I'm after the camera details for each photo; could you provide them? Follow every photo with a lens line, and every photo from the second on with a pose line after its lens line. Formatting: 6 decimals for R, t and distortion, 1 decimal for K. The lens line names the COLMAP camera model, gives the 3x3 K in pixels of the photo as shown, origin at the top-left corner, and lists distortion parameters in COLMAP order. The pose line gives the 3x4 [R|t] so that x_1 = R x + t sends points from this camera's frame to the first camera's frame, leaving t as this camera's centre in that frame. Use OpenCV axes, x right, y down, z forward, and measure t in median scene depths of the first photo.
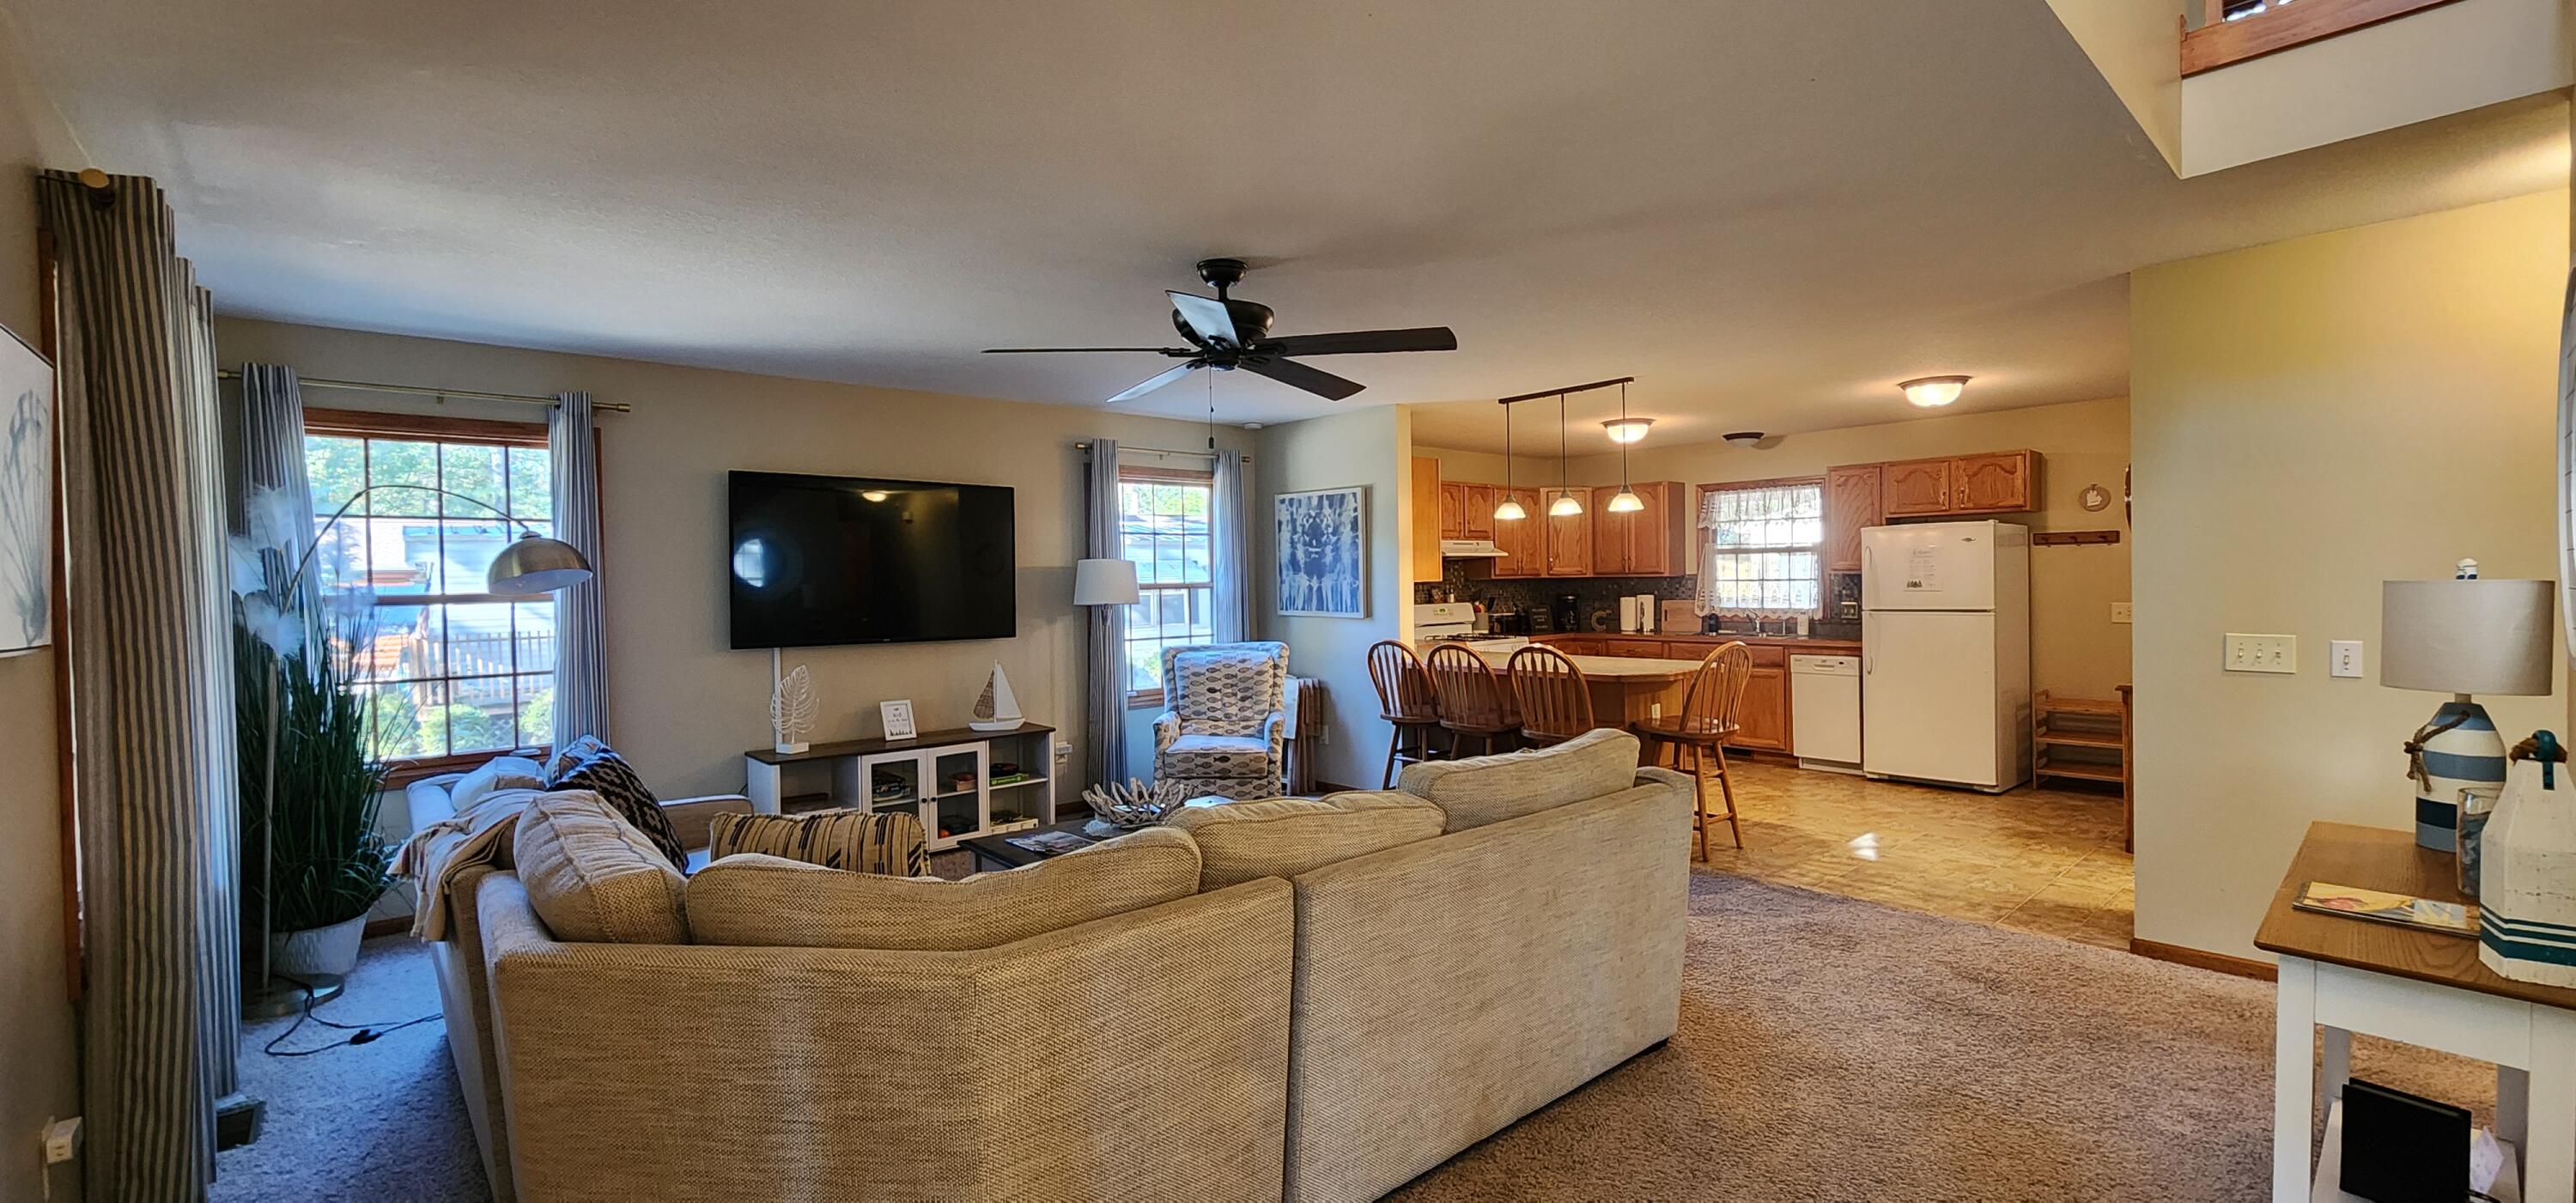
lens RADIAL K [[1059.5, 0, 1288.6], [0, 1059.5, 592.8], [0, 0, 1]] dist [-0.000321, -0.000174]
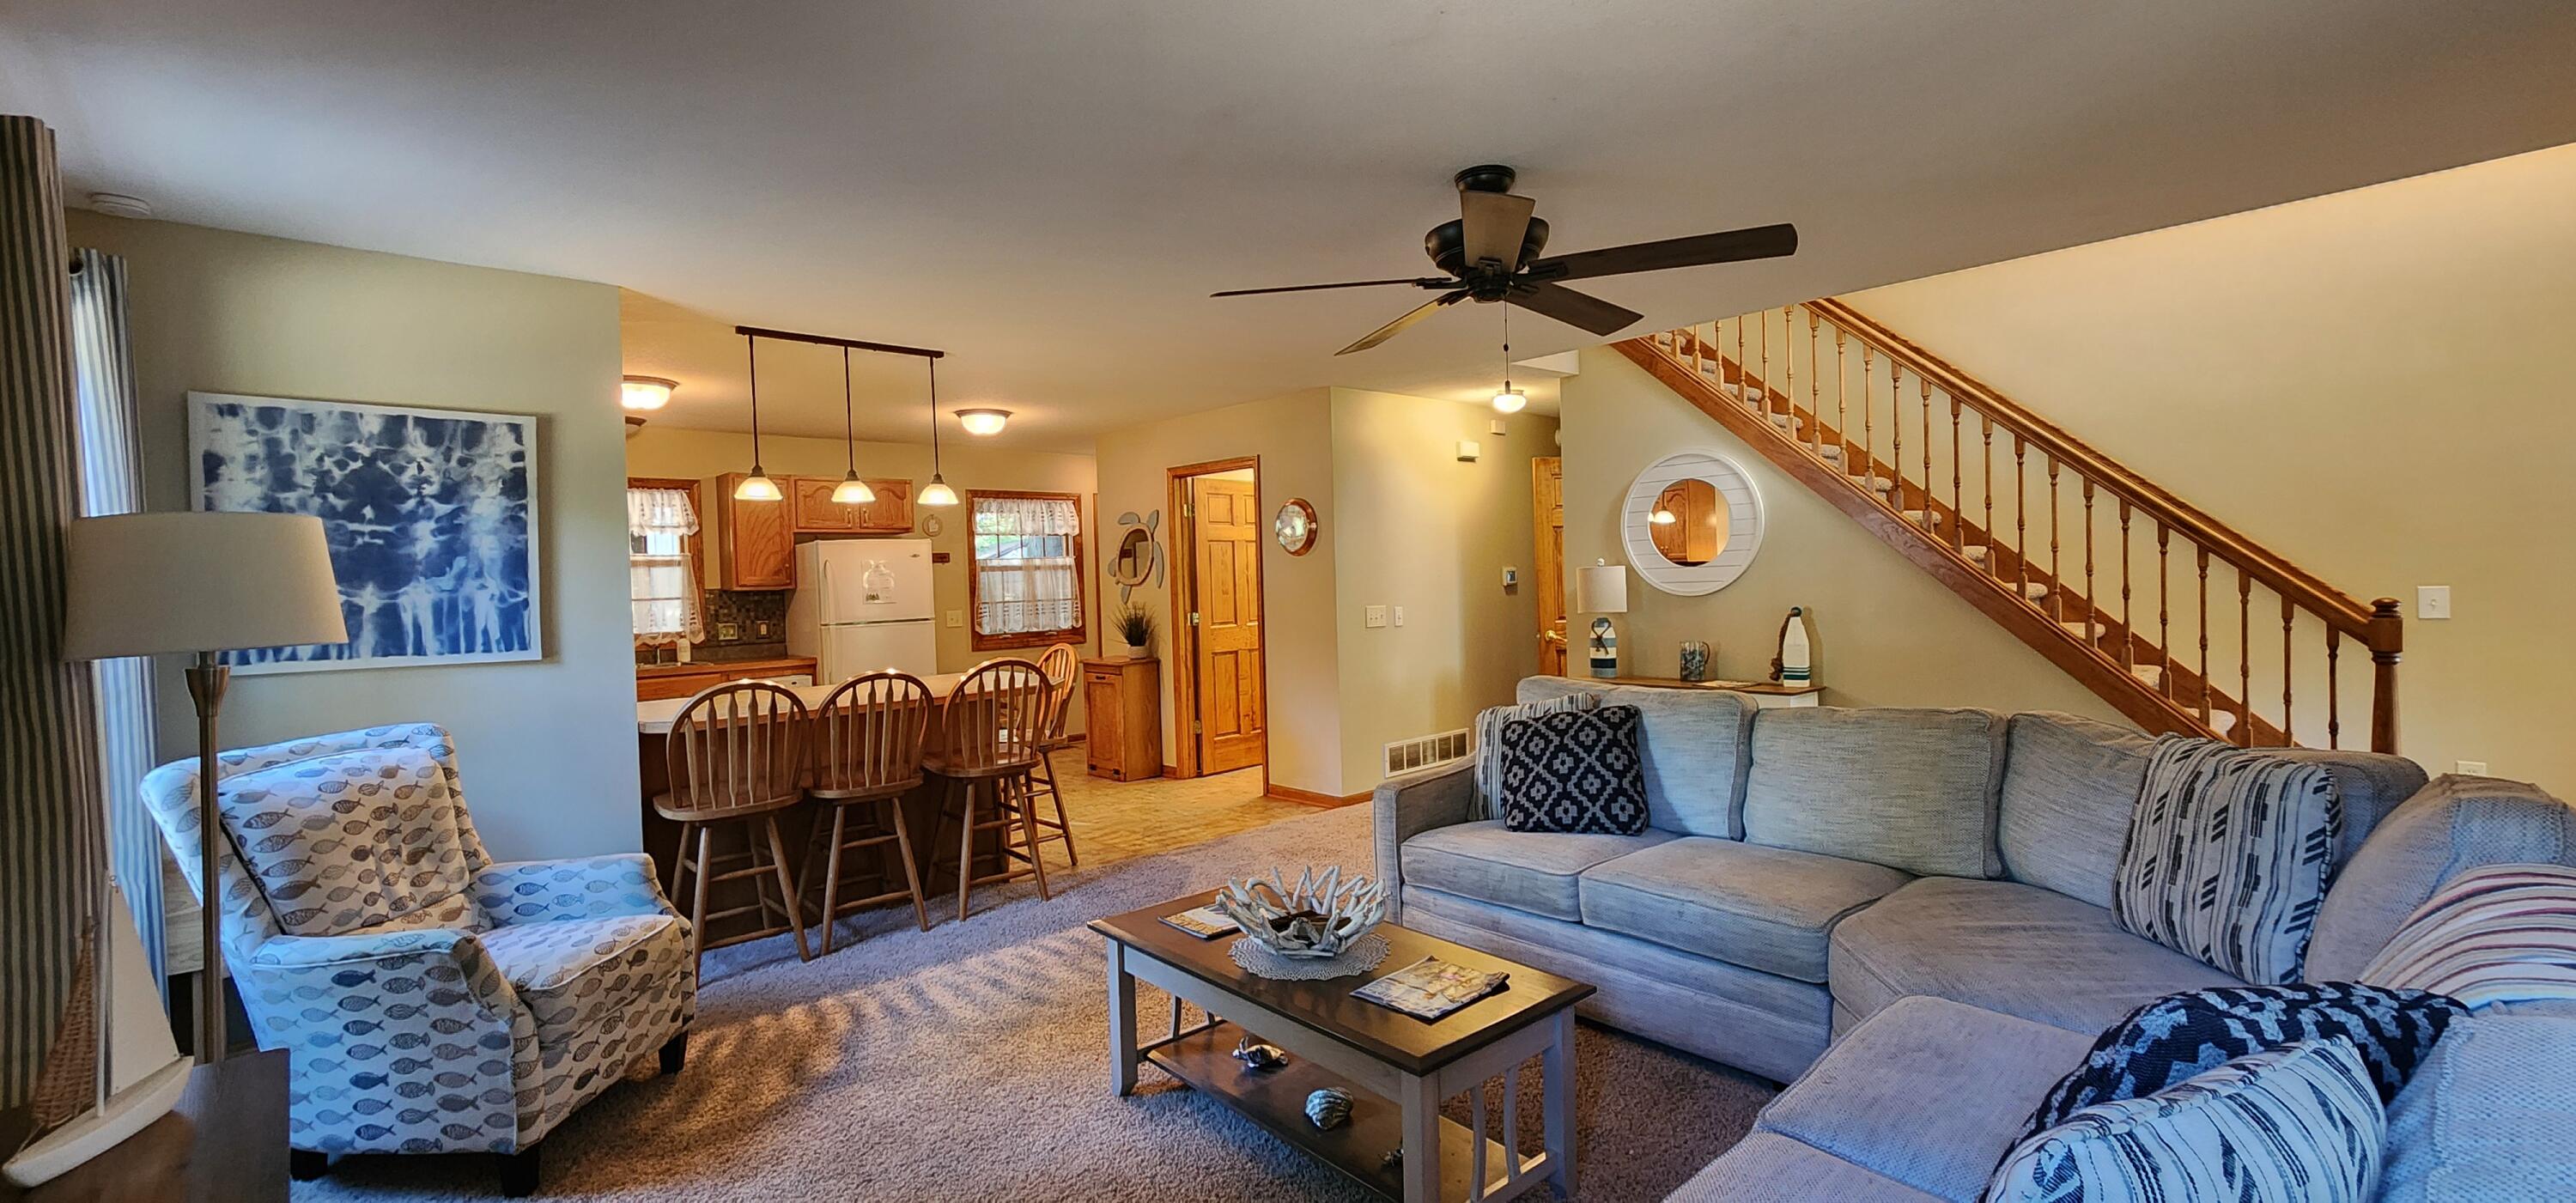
lens RADIAL K [[1059.5, 0, 1288.6], [0, 1059.5, 592.8], [0, 0, 1]] dist [-0.000321, -0.000174]
pose [[-0.011973, 0.001475, 0.999927, -0.469503], [0.041663, 0.999131, -0.000975, 0.006247], [-0.999060, 0.041648, -0.012024, 0.619920]]
